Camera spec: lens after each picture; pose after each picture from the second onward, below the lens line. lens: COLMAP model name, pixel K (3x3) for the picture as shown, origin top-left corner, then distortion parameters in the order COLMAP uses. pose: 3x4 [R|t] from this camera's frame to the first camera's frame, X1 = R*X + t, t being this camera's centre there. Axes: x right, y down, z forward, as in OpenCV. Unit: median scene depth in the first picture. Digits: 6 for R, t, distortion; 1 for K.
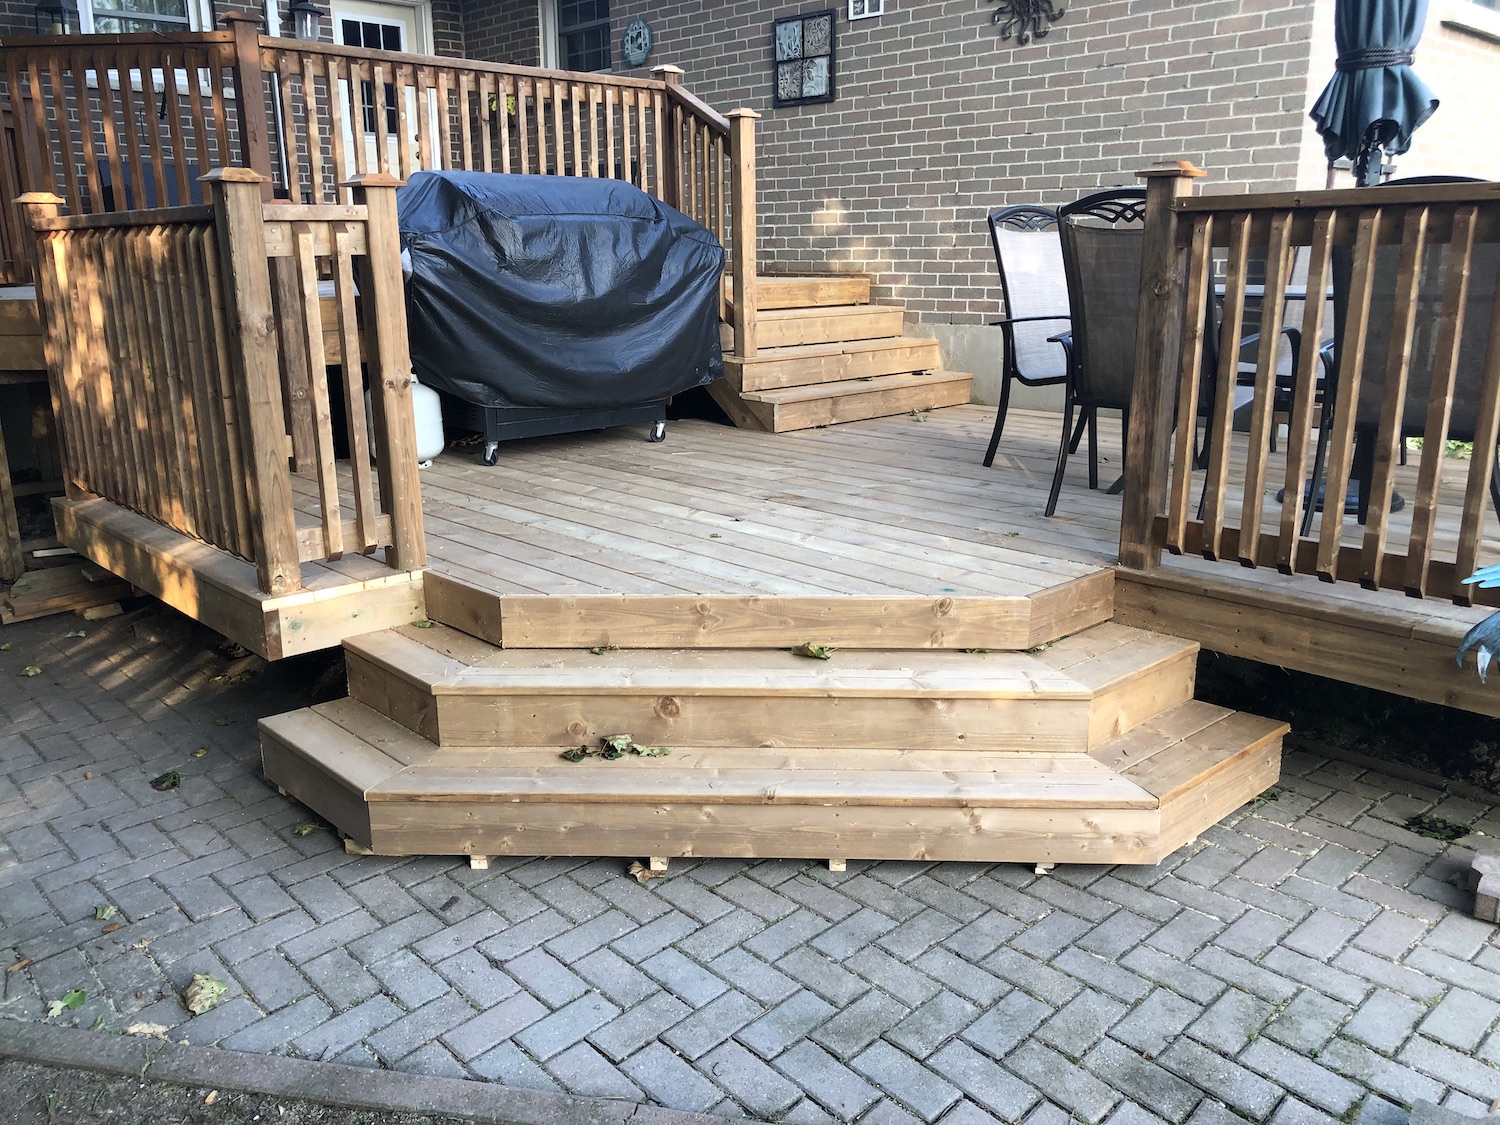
lens RADIAL K [[1251.7, 0, 748.7], [0, 1251.7, 539.4], [0, 0, 1]] dist [0.031096, -0.019721]
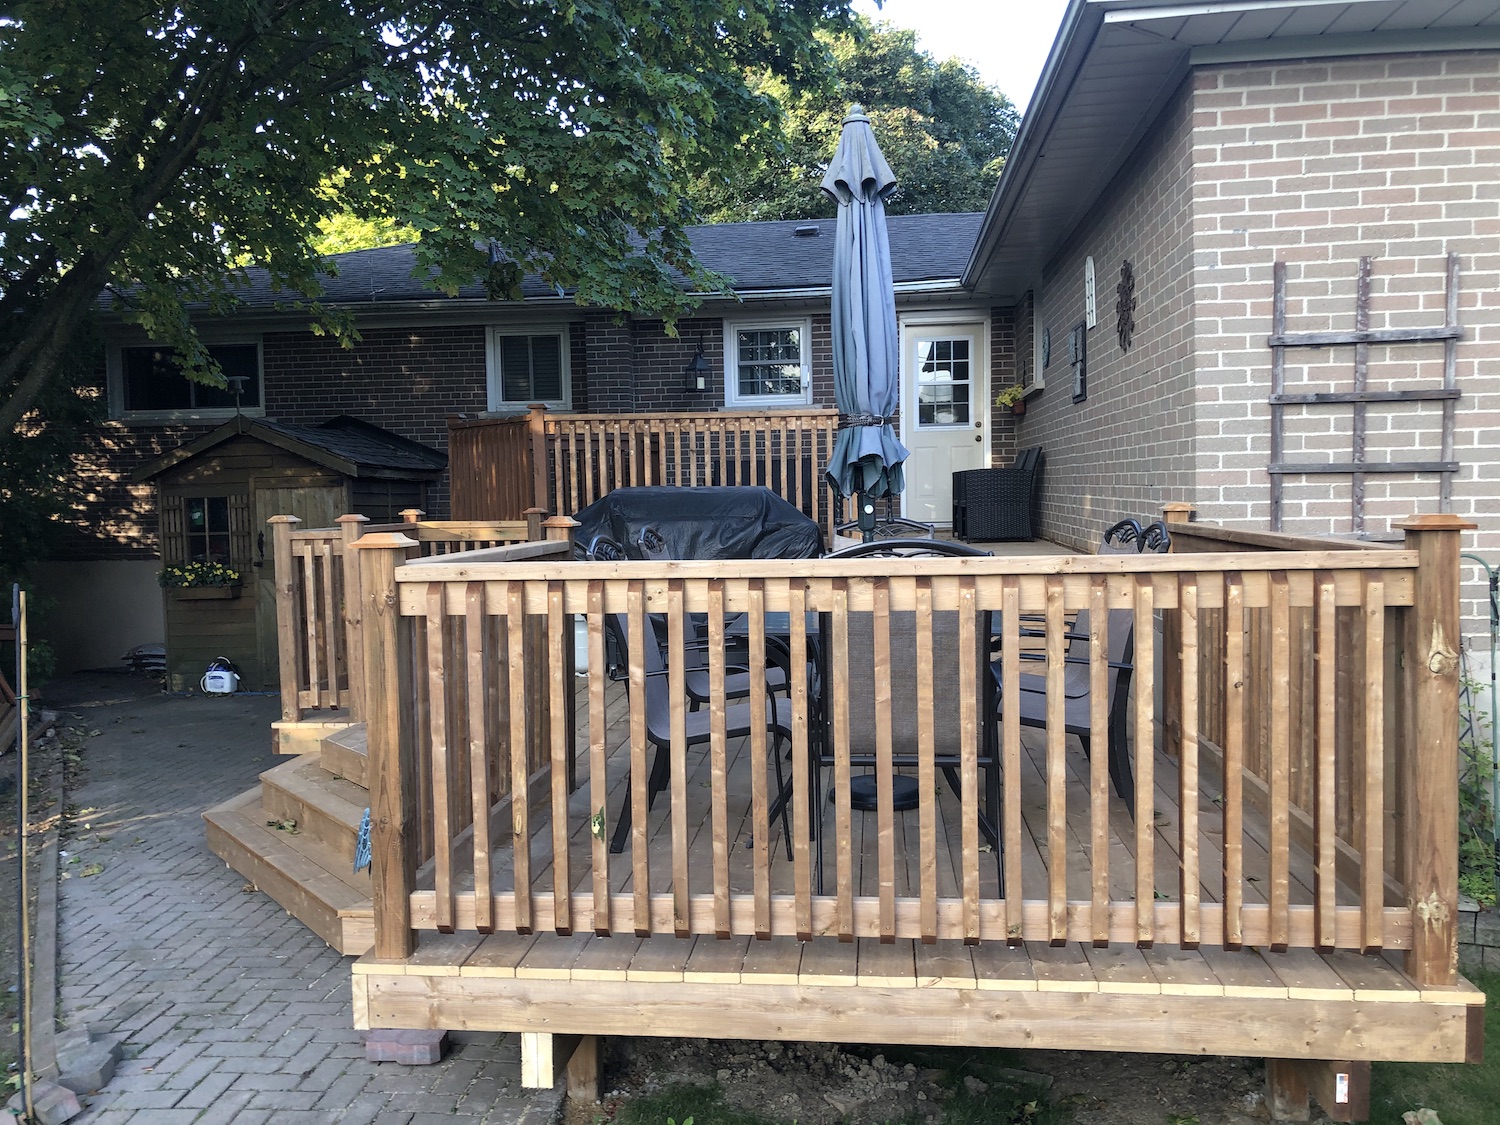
lens RADIAL K [[1251.7, 0, 744.5], [0, 1251.7, 563.1], [0, 0, 1]] dist [0.031096, -0.019721]
pose [[0.640151, 0.045003, -0.766930, 1.630419], [-0.163139, 0.983478, -0.078461, -0.168471], [0.750728, 0.175343, 0.636917, 0.237878]]
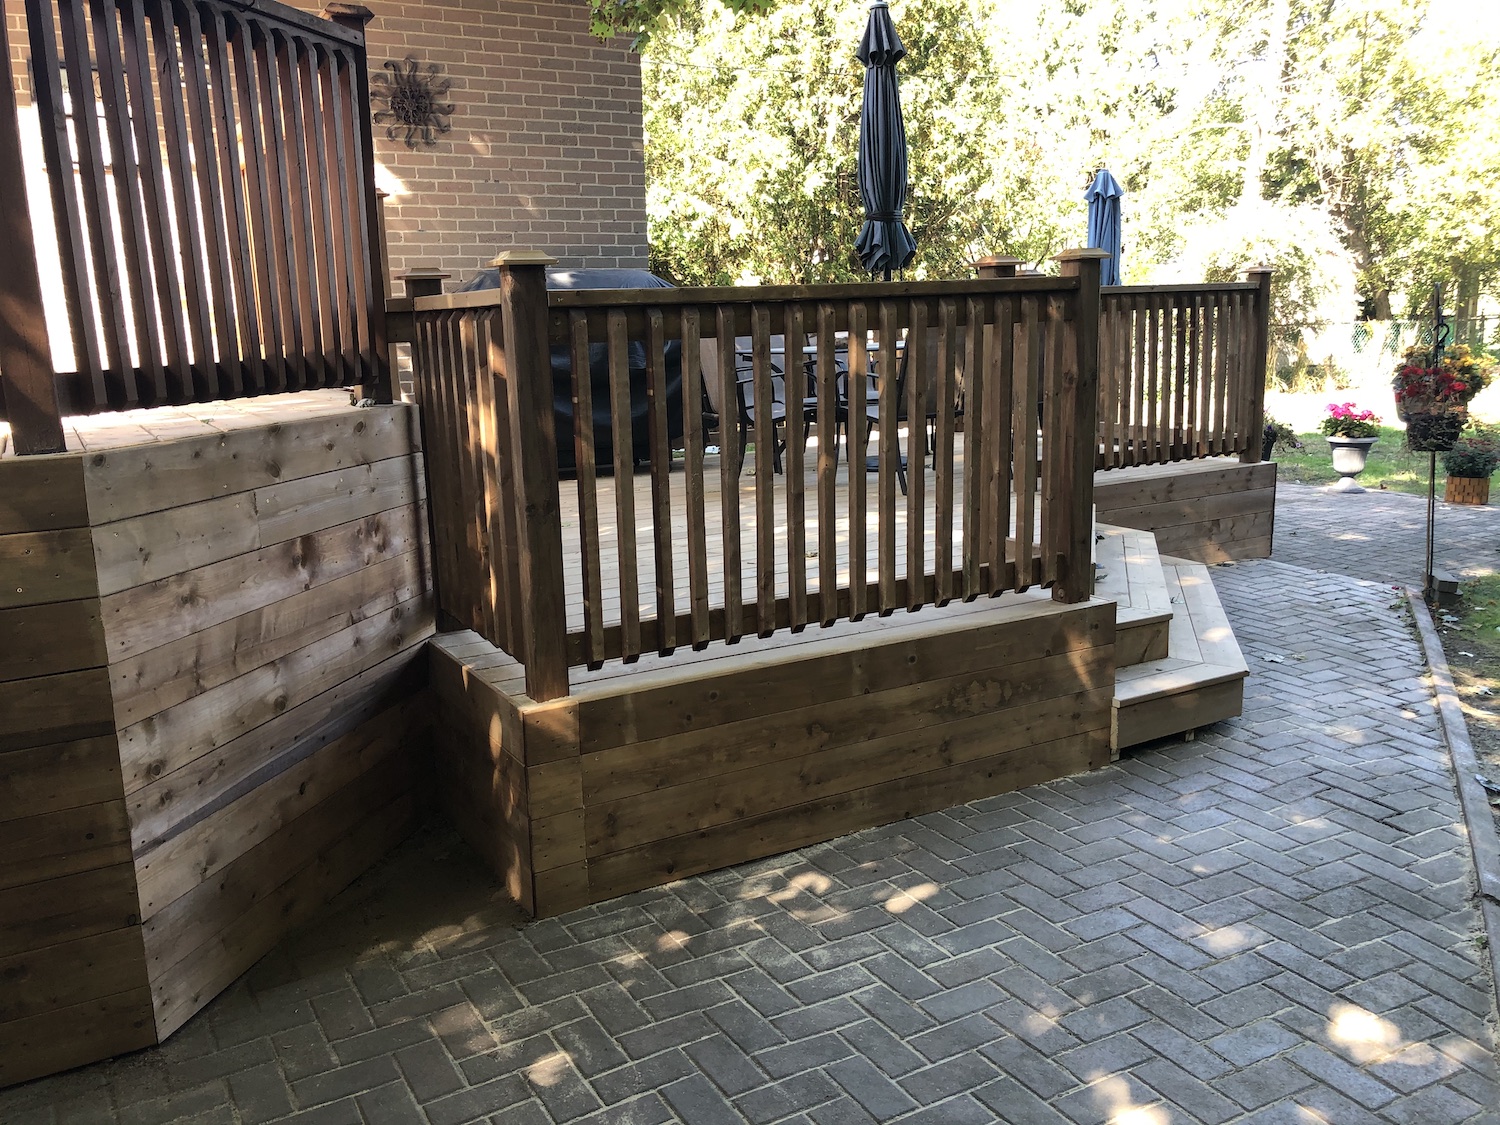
lens RADIAL K [[1251.7, 0, 741.6], [0, 1251.7, 566.5], [0, 0, 1]] dist [0.031096, -0.019721]
pose [[0.235692, -0.183717, 0.954305, -1.606943], [0.250056, 0.960371, 0.123126, -0.210019], [-0.939106, 0.209610, 0.272292, 0.992665]]
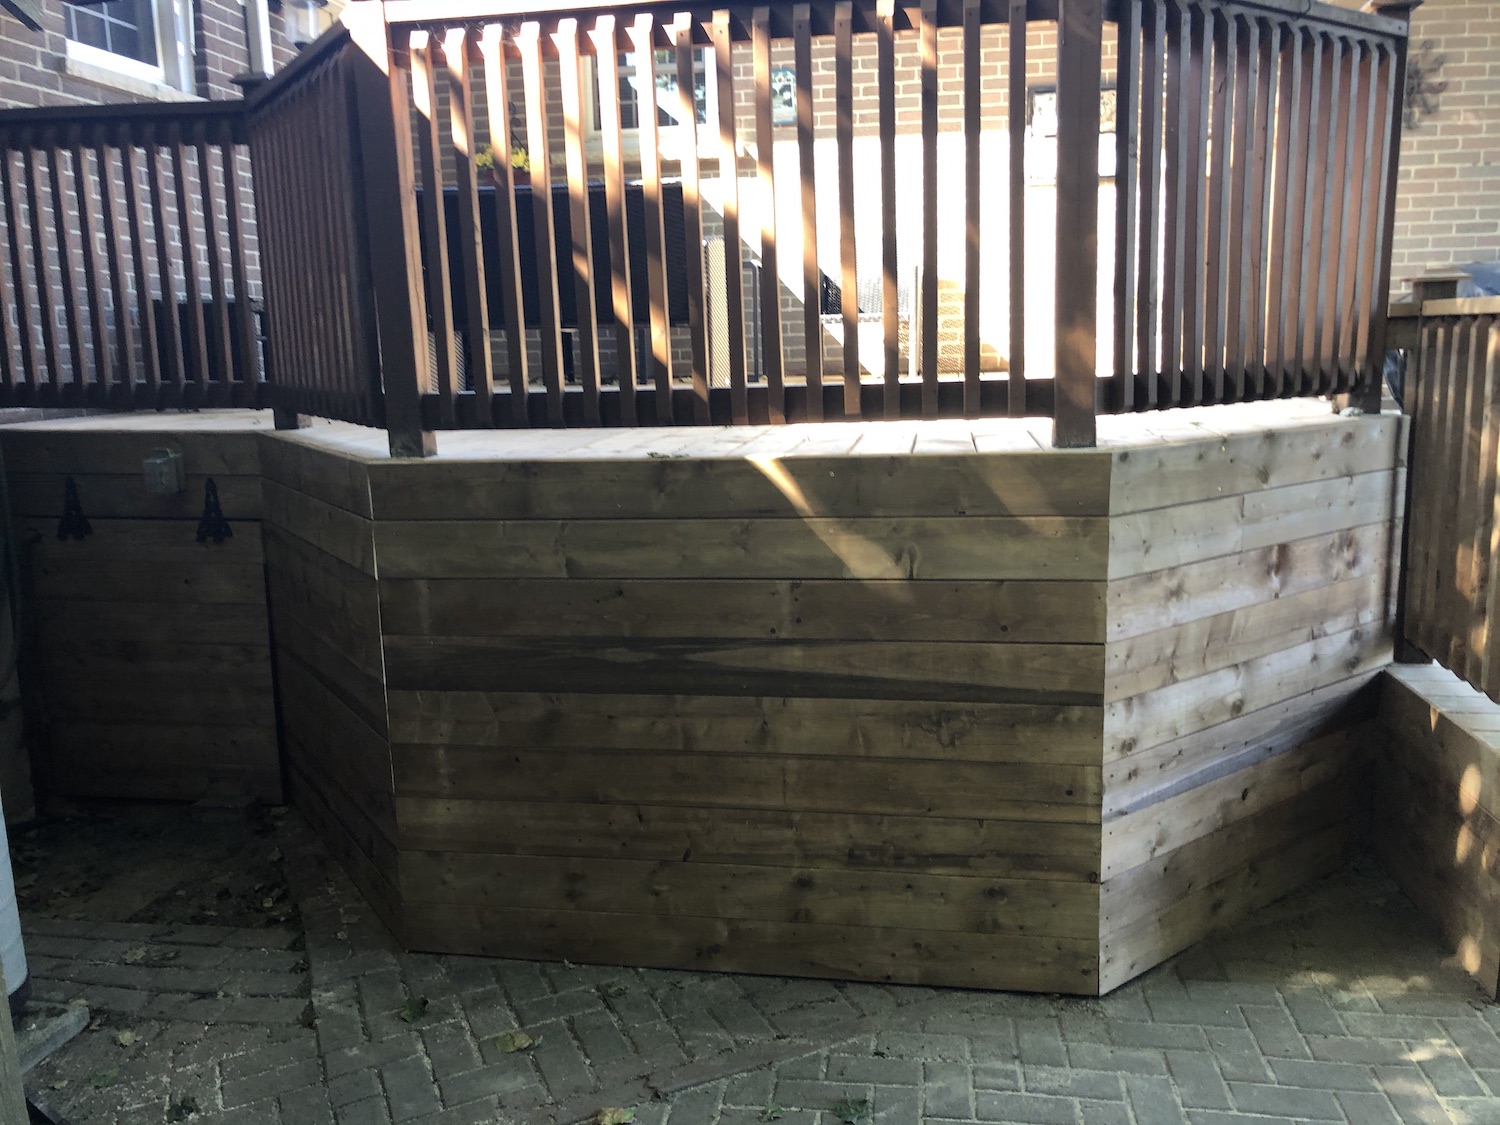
lens RADIAL K [[1251.7, 0, 748.4], [0, 1251.7, 563.2], [0, 0, 1]] dist [0.031096, -0.019721]
pose [[0.798625, -0.108733, 0.591925, -1.685808], [0.147748, 0.988867, -0.017692, -0.237555], [-0.583411, 0.101585, 0.805799, 1.058180]]
